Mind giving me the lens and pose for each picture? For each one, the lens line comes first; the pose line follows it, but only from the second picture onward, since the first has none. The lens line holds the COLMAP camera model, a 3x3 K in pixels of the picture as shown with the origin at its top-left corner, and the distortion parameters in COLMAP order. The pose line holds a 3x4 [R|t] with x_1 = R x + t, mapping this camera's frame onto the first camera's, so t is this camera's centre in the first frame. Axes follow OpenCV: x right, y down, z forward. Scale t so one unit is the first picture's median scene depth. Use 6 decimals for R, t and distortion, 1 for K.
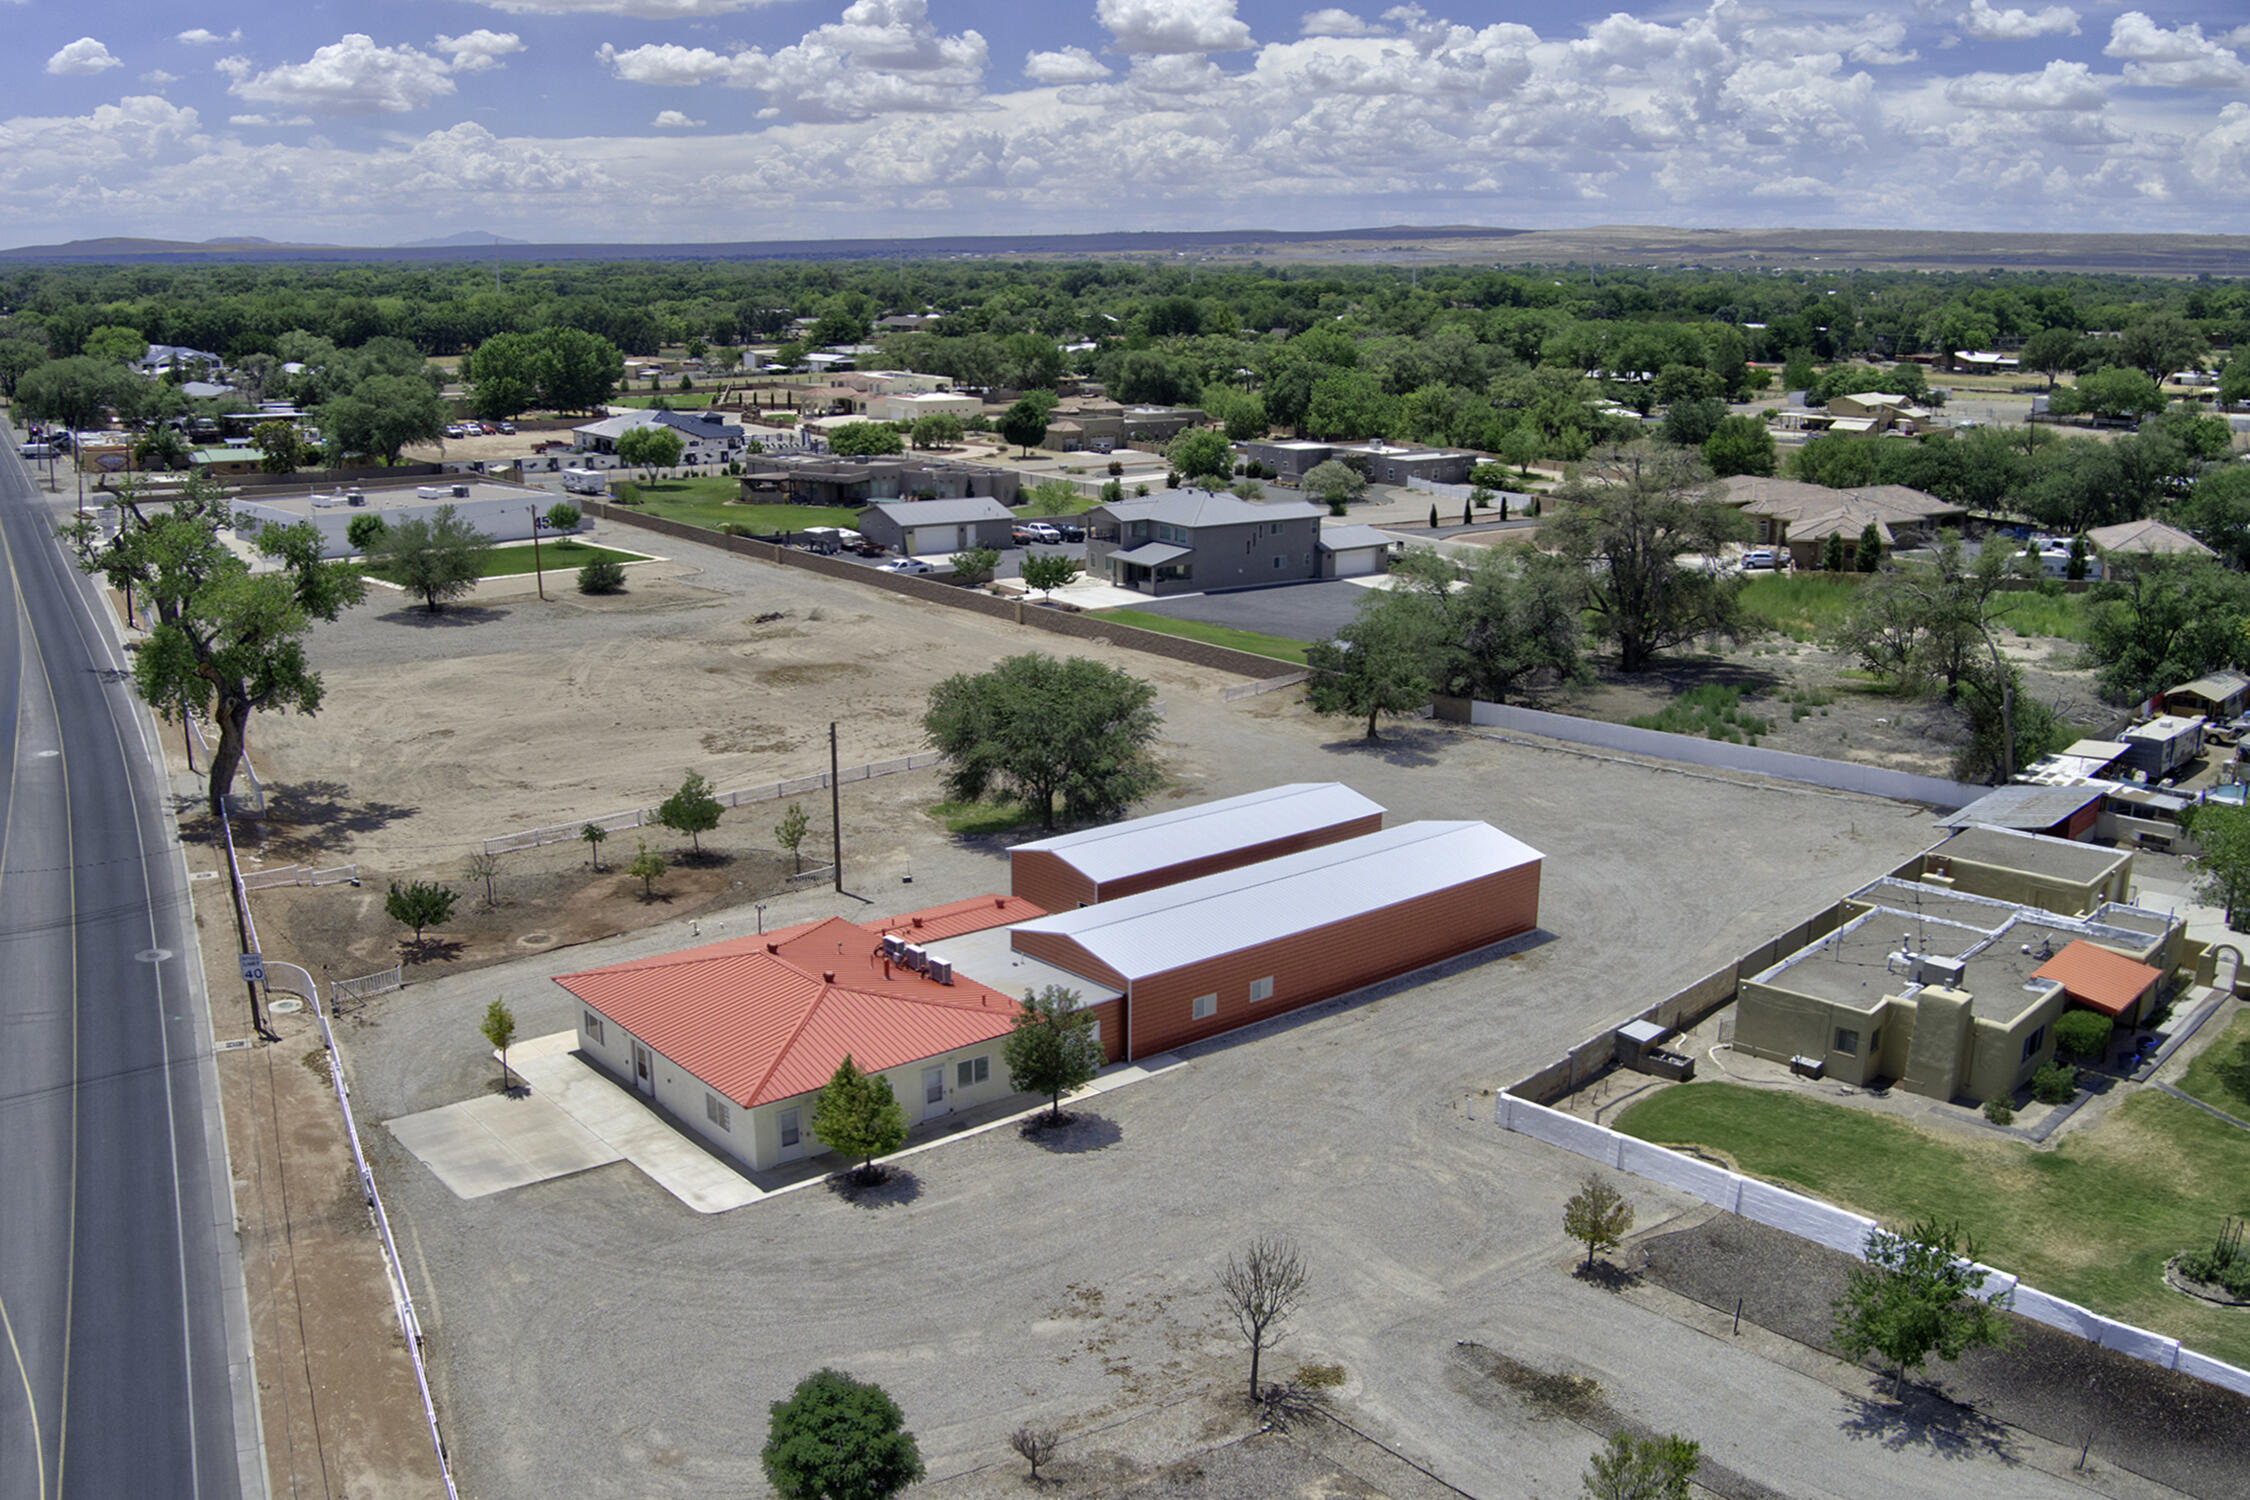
lens RADIAL K [[1842.9, 0, 1125.0], [0, 1842.9, 750.0], [0, 0, 1]] dist [-0.240129, 0.011416]
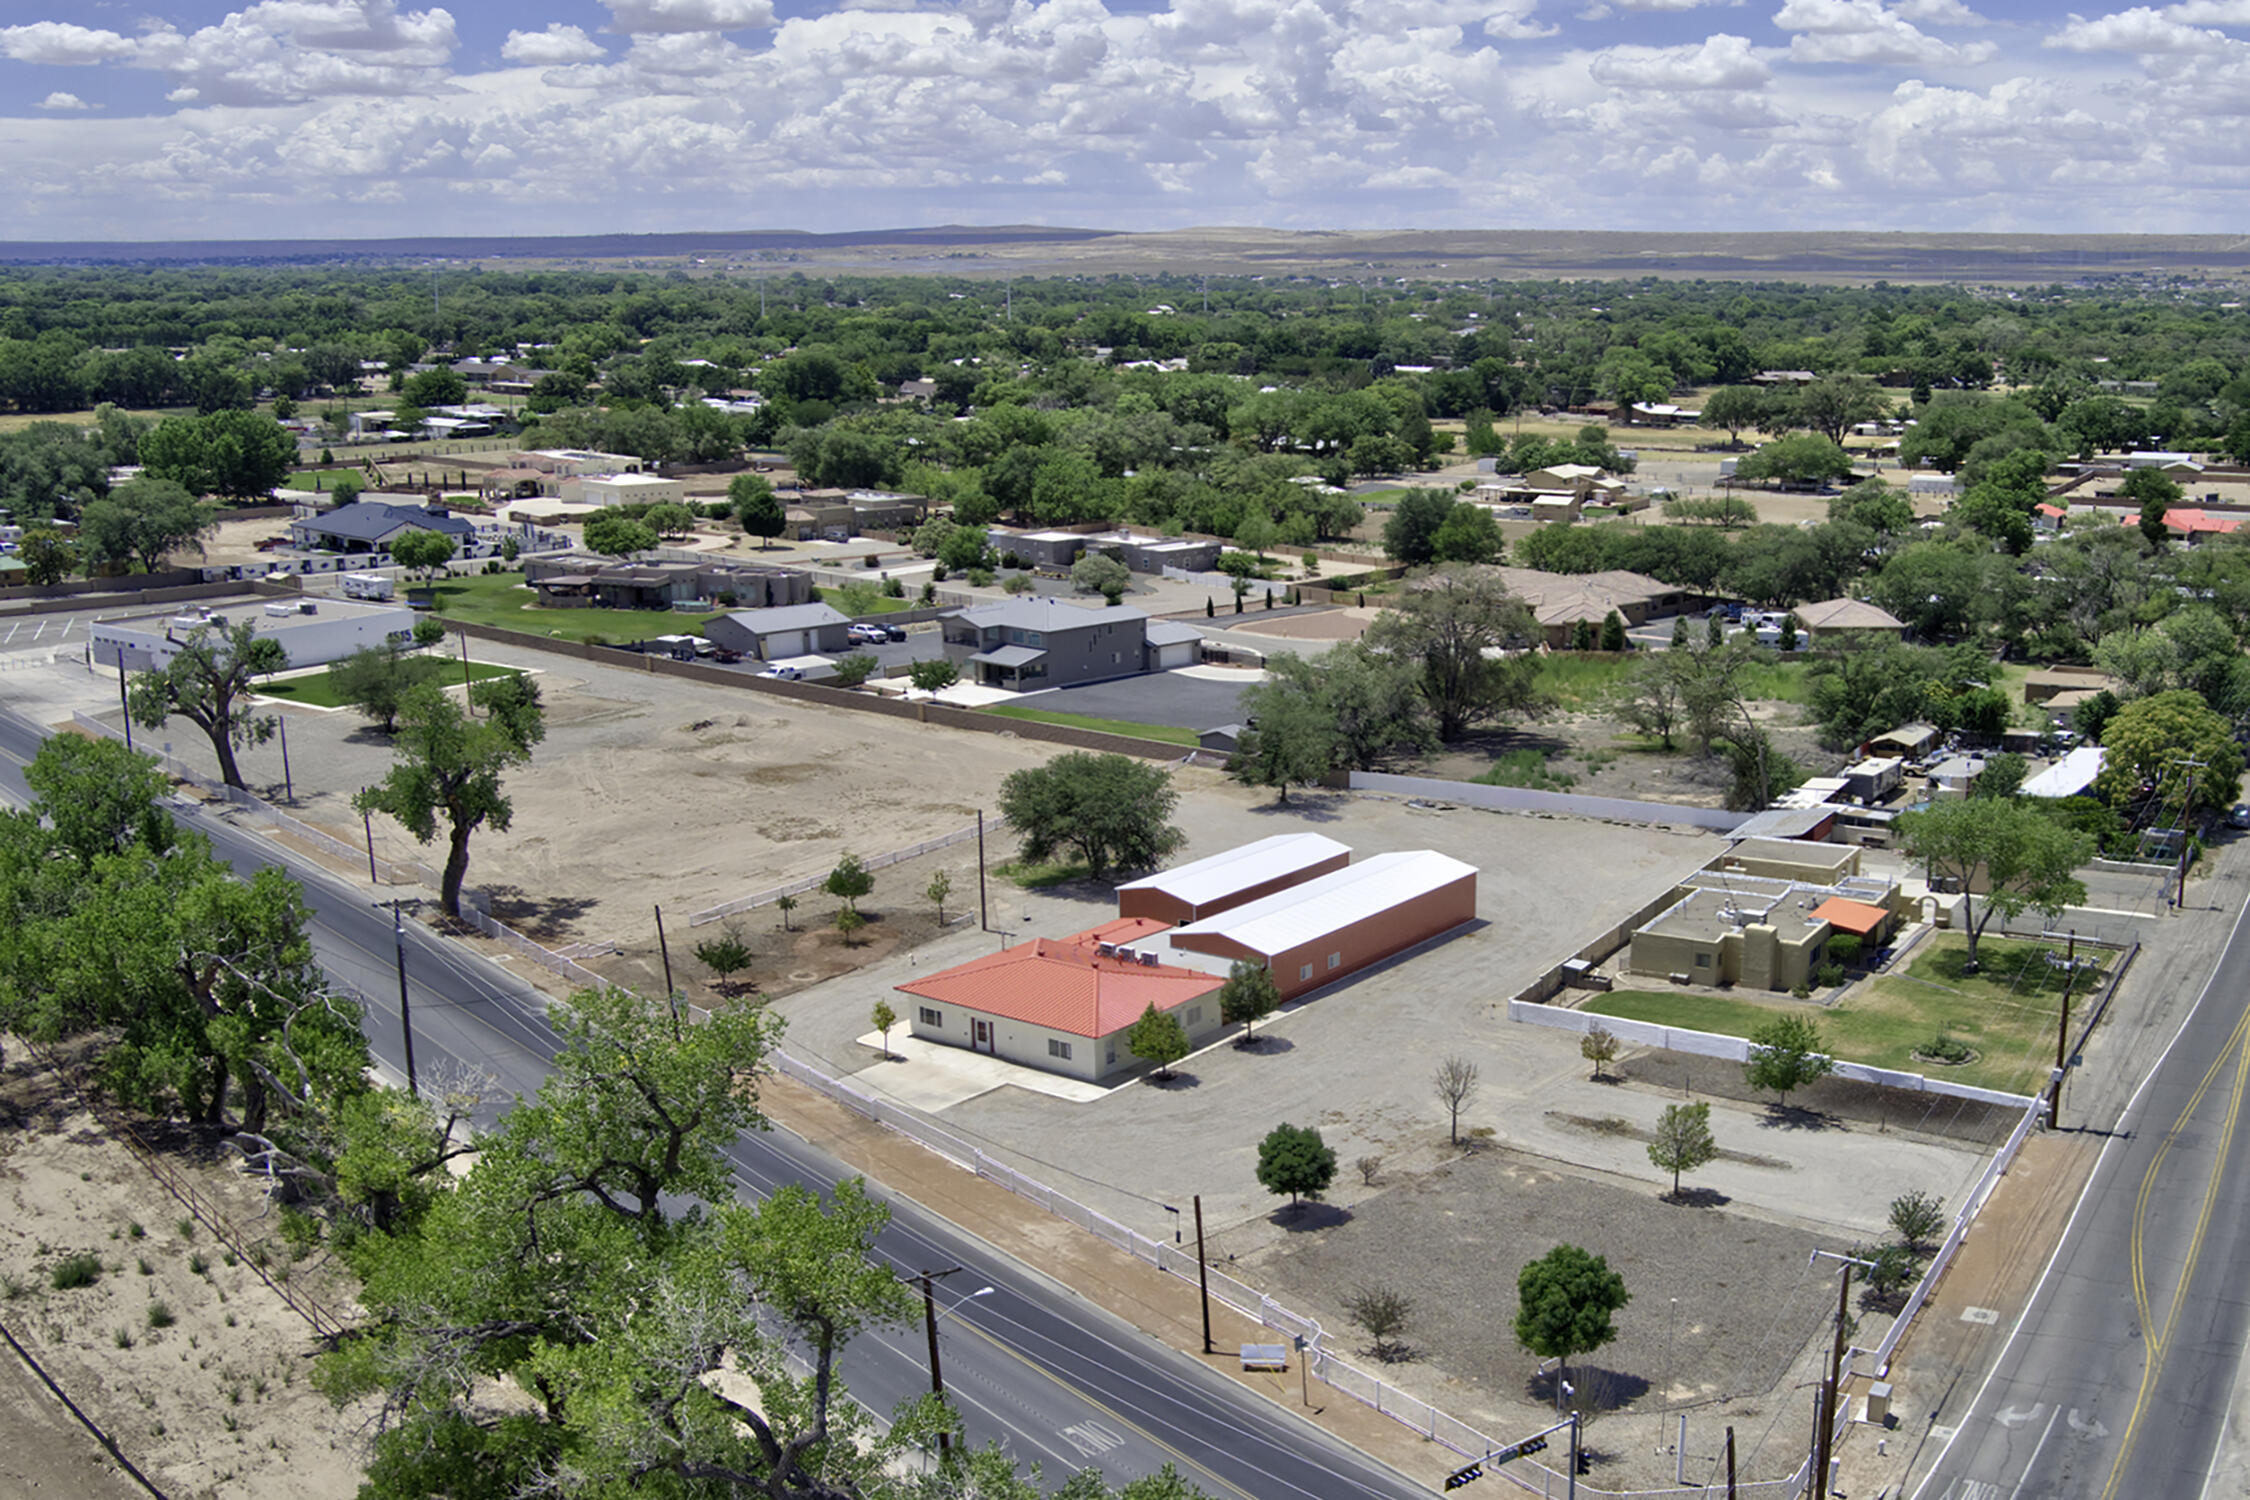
lens RADIAL K [[2128.9, 0, 1217.3], [0, 2128.9, 824.3], [0, 0, 1]] dist [-0.150854, -0.036218]
pose [[0.963752, -0.049776, 0.262114, -0.265408], [0.050647, 0.998711, 0.003438, 0.001342], [-0.261947, 0.009962, 0.965031, -0.394832]]
